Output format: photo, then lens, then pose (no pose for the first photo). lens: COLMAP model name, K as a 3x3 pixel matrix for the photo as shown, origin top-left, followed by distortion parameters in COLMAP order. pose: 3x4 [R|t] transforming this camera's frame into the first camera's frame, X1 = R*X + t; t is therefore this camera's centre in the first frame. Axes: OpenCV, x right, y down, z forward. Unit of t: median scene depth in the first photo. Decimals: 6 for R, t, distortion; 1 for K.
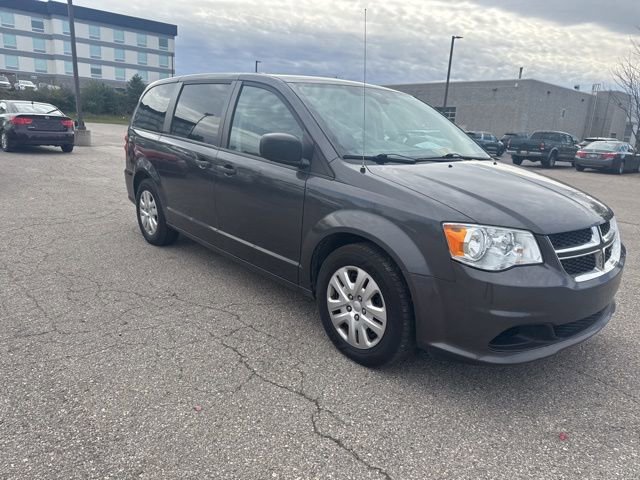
lens RADIAL K [[454.5, 0, 322.1], [0, 454.5, 235.4], [0, 0, 1]] dist [0.023661, -0.029308]
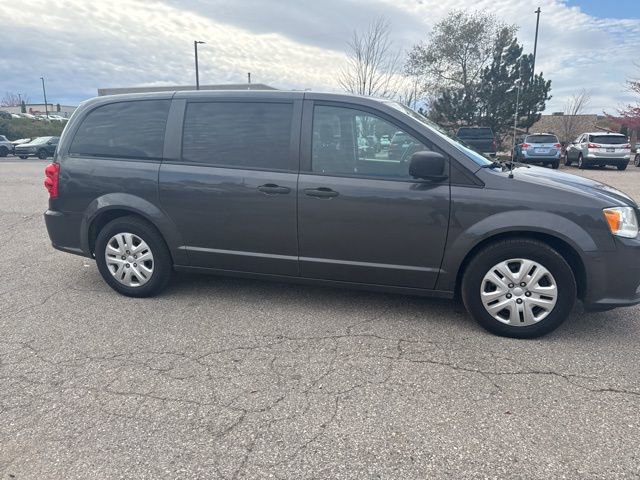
lens RADIAL K [[454.5, 0, 321.9], [0, 454.5, 238.9], [0, 0, 1]] dist [0.023661, -0.029308]
pose [[0.834409, -0.171776, 0.523693, -1.009254], [0.170853, 0.984000, 0.050538, -0.134640], [-0.523995, 0.047305, 0.850407, 0.265841]]
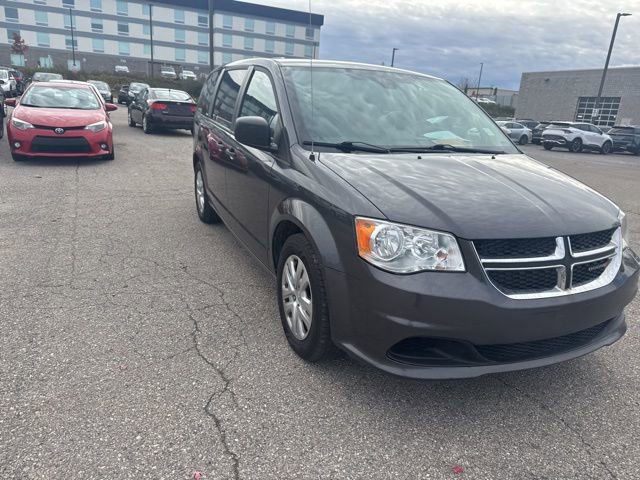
lens RADIAL K [[454.5, 0, 321.5], [0, 454.5, 243.3], [0, 0, 1]] dist [0.023661, -0.029308]
pose [[0.955542, 0.095675, -0.278902, 0.267240], [-0.085091, 0.995126, 0.049840, -0.008002], [0.282311, -0.023892, 0.959025, 0.051745]]
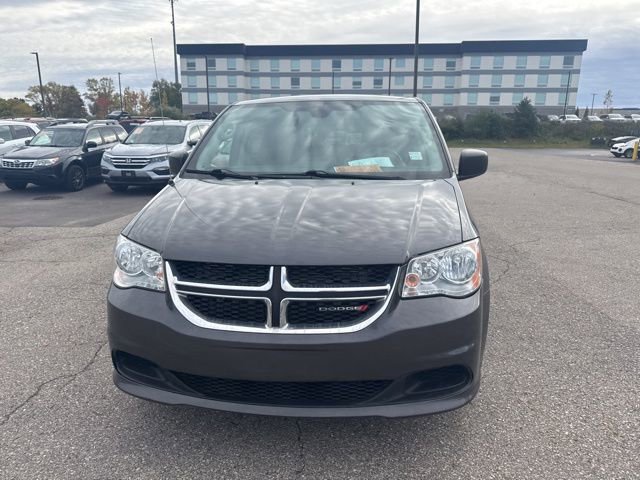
lens RADIAL K [[454.5, 0, 323.8], [0, 454.5, 239.8], [0, 0, 1]] dist [0.023661, -0.029308]
pose [[0.679188, 0.111663, -0.725421, 0.760499], [-0.141028, 0.989797, 0.020318, -0.056807], [0.720288, 0.088505, 0.688005, 0.357292]]
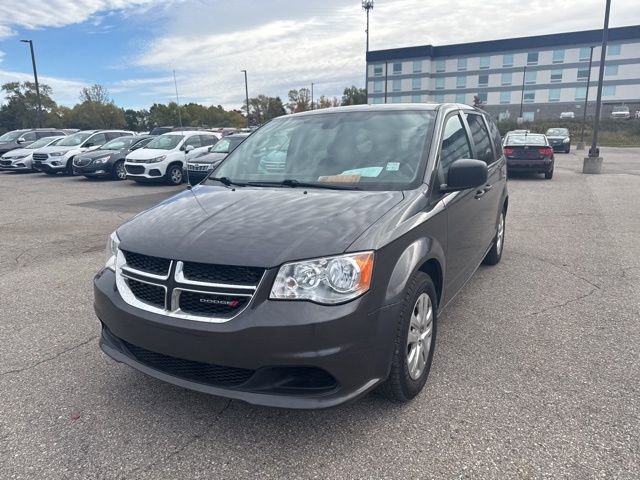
lens RADIAL K [[454.5, 0, 322.6], [0, 454.5, 245.1], [0, 0, 1]] dist [0.023661, -0.029308]
pose [[0.340912, 0.153688, -0.927447, 0.977661], [-0.190039, 0.977445, 0.092119, -0.119722], [0.920687, 0.144847, 0.362430, 0.609765]]
